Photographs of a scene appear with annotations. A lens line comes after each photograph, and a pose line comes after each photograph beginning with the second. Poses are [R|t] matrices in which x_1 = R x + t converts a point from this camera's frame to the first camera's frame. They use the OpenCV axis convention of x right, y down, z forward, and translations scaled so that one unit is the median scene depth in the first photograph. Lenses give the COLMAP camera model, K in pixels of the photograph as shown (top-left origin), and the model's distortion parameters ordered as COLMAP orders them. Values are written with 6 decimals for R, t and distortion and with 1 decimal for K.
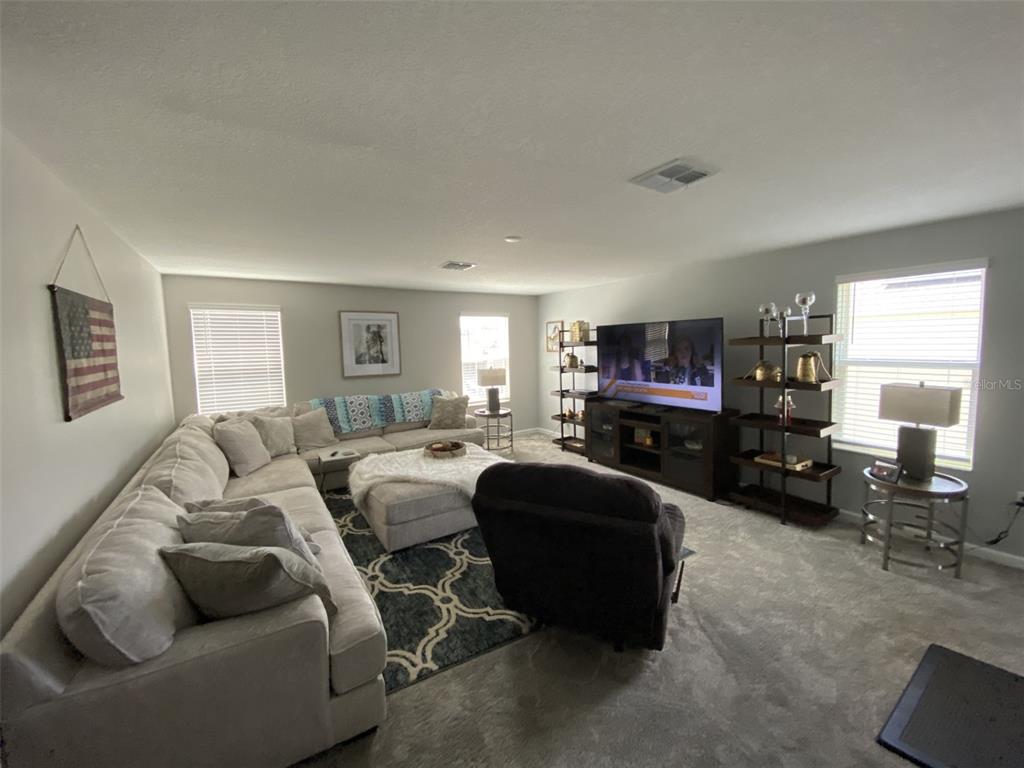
lens RADIAL K [[421.6, 0, 510.9], [0, 421.6, 378.7], [0, 0, 1]] dist [0.067427, -0.000117]
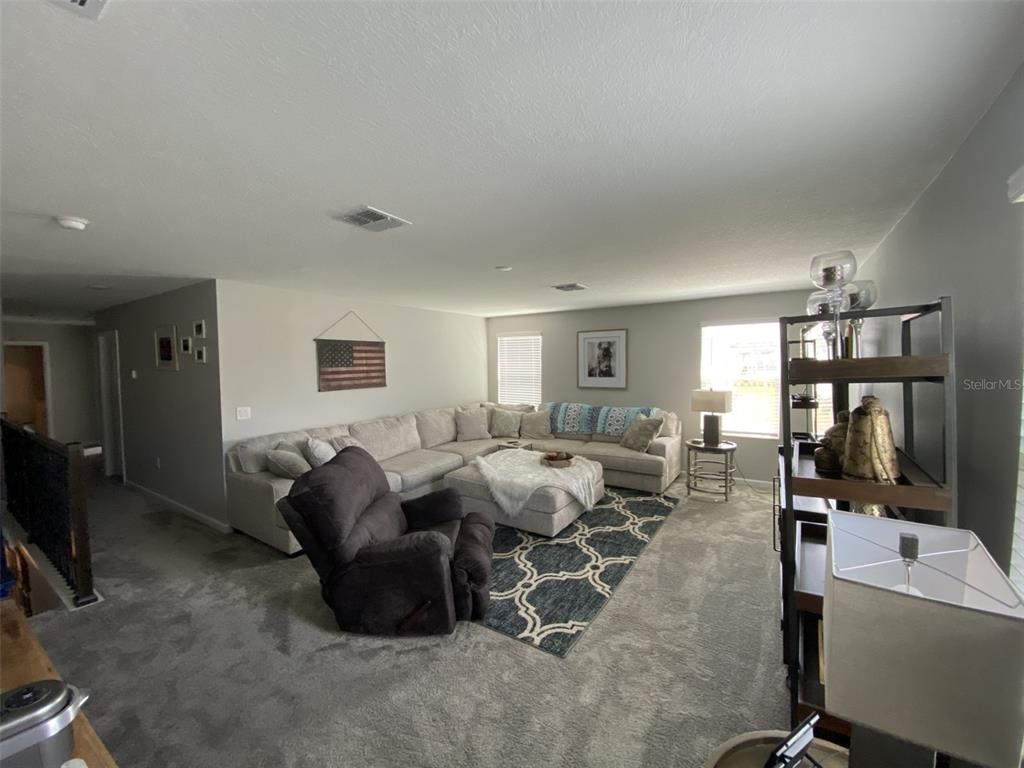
lens RADIAL K [[420.6, 0, 512.0], [0, 420.6, 384.0], [0, 0, 1]] dist [-0.000322, -0.000210]
pose [[0.420538, 0.066250, -0.904853, 0.606073], [-0.075051, 0.996453, 0.038076, -0.044321], [0.904165, 0.051898, 0.424018, 0.346056]]
